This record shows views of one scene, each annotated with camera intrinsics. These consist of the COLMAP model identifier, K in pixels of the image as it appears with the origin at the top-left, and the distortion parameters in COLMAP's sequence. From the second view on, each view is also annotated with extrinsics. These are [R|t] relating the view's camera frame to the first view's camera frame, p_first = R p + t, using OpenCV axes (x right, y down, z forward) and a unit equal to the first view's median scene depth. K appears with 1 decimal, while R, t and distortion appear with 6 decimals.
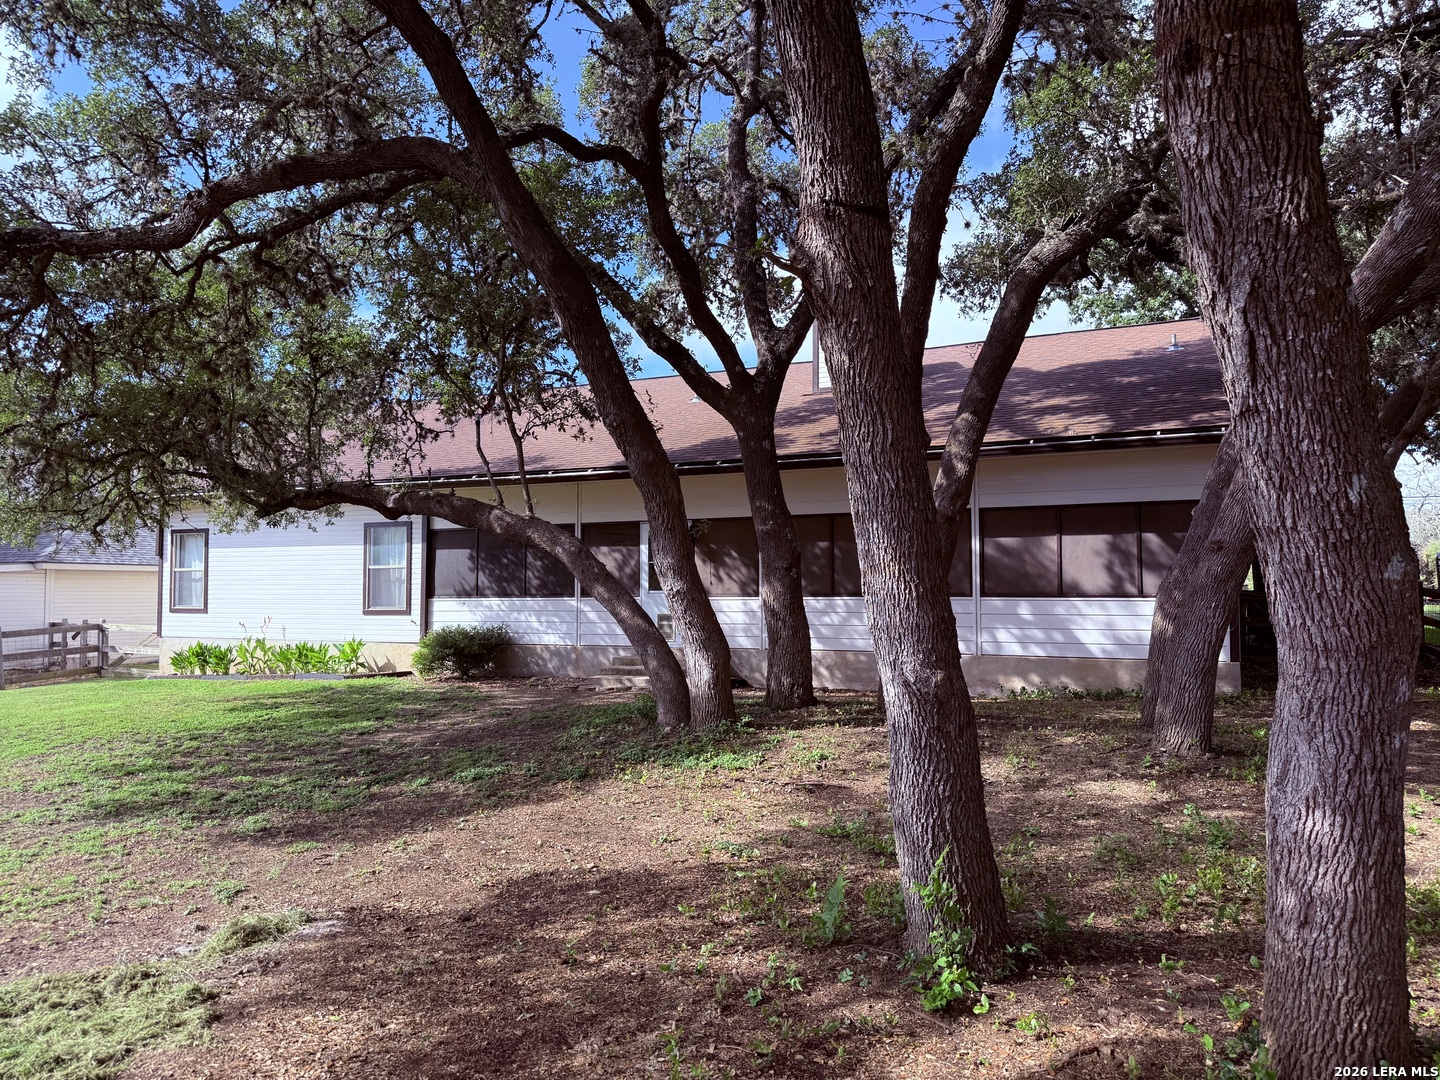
lens RADIAL K [[1006.3, 0, 720.0], [0, 1006.3, 540.0], [0, 0, 1]] dist [0.129983, -0.184500]
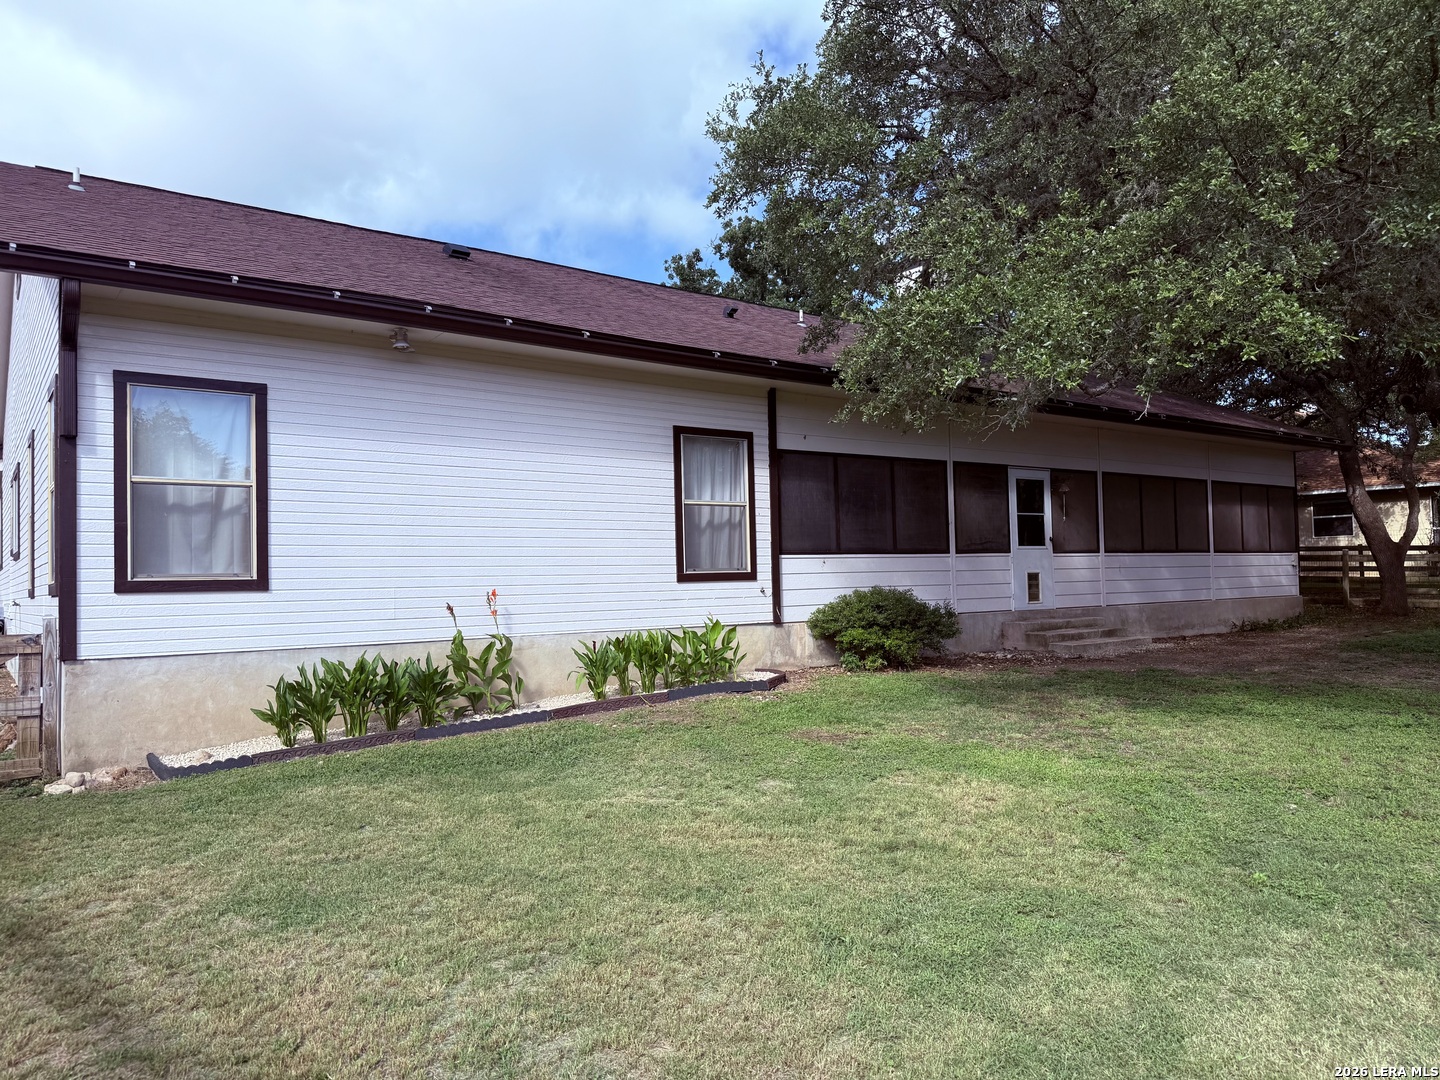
lens RADIAL K [[1006.3, 0, 720.0], [0, 1006.3, 540.0], [0, 0, 1]] dist [0.129983, -0.184500]
pose [[0.478795, 0.024341, 0.877589, -0.845722], [-0.028909, 0.999511, -0.011950, 0.055668], [-0.877450, -0.019648, 0.479265, 0.704261]]
